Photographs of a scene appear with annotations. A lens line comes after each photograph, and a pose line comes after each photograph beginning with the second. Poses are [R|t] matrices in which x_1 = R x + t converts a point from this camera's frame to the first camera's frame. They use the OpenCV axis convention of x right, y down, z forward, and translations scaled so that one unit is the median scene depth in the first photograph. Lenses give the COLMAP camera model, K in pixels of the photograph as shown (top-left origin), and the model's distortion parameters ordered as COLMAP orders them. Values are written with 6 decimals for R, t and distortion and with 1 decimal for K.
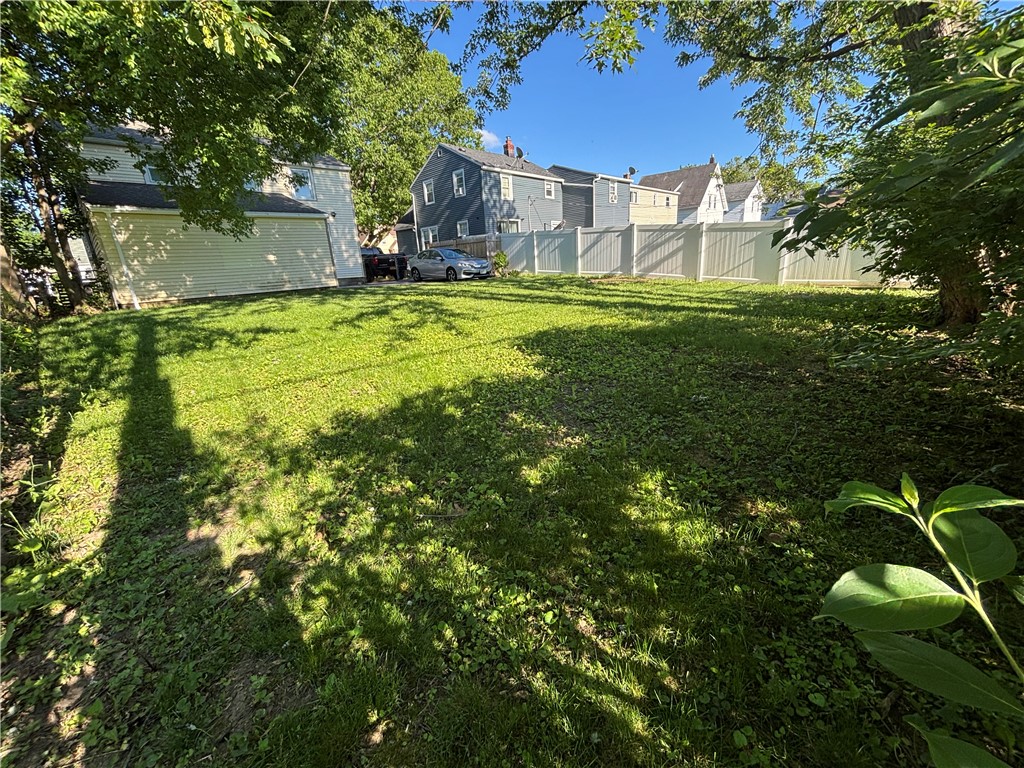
lens RADIAL K [[415.8, 0, 513.0], [0, 415.8, 383.9], [0, 0, 1]] dist [0.012974, -0.005732]
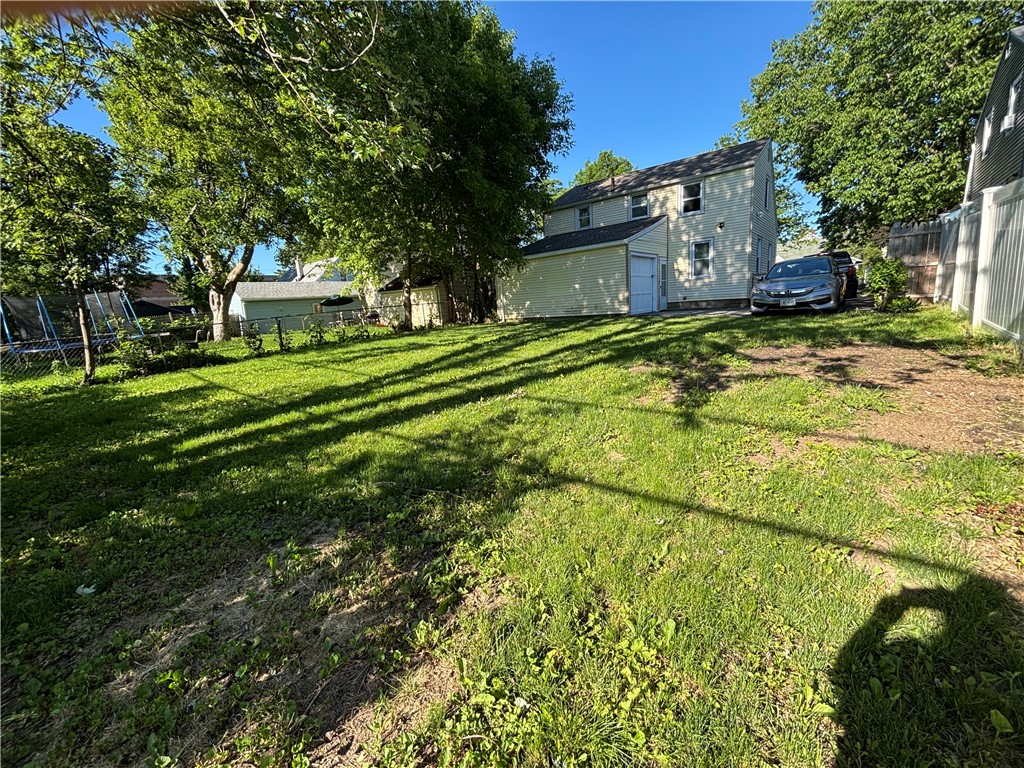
lens RADIAL K [[415.8, 0, 513.0], [0, 415.8, 383.9], [0, 0, 1]] dist [0.012974, -0.005732]
pose [[-0.051060, 0.246857, -0.967706, 0.558581], [-0.211924, 0.944224, 0.252049, -0.274583], [0.975951, 0.217949, 0.004103, 0.808929]]
